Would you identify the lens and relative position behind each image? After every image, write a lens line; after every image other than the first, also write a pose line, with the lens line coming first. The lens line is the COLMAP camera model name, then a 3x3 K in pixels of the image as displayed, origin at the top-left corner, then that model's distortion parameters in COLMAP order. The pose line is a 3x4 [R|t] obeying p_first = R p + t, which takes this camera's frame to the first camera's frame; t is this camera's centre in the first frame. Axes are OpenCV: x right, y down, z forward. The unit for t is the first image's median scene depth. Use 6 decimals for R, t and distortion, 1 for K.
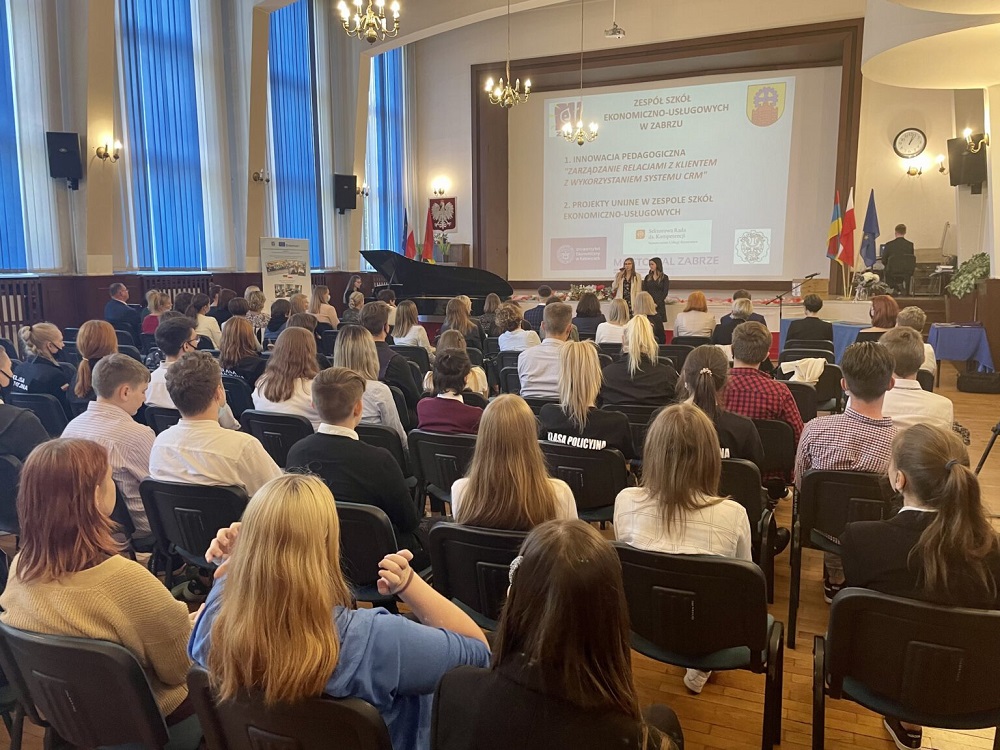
lens RADIAL K [[752.1, 0, 506.2], [0, 752.1, 378.6], [0, 0, 1]] dist [0.051209, -0.051703]
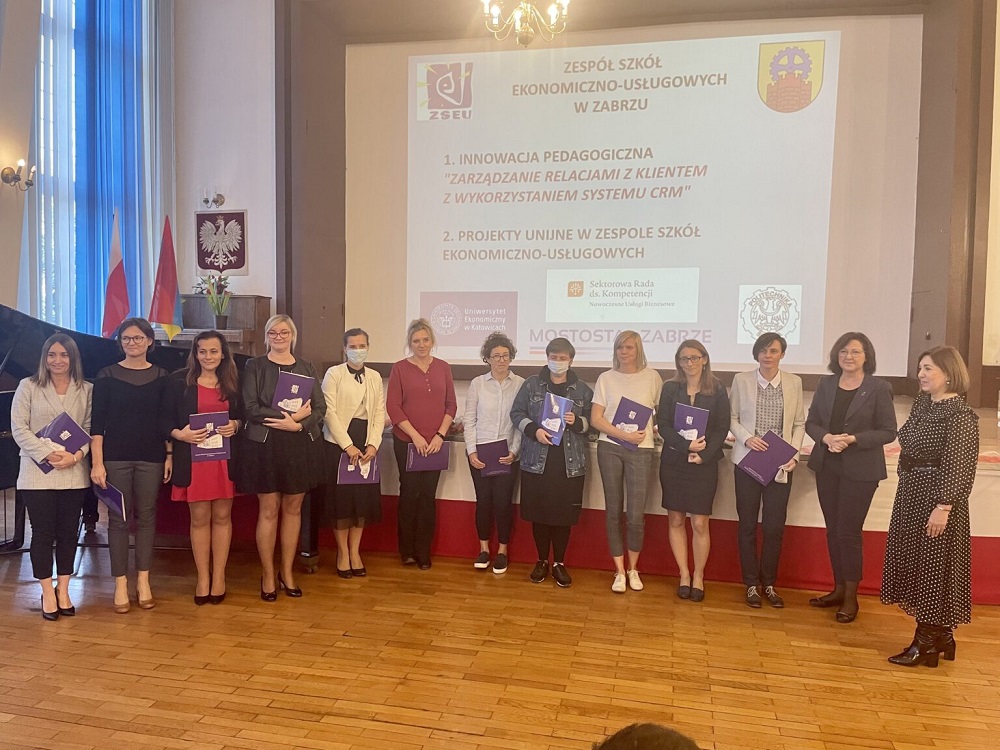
lens RADIAL K [[752.1, 0, 505.5], [0, 752.1, 379.4], [0, 0, 1]] dist [0.051209, -0.051703]
pose [[0.980418, 0.007598, 0.196780, 0.011571], [0.009120, 0.996432, -0.083911, -0.078983], [-0.196716, 0.084062, 0.976850, 0.482572]]
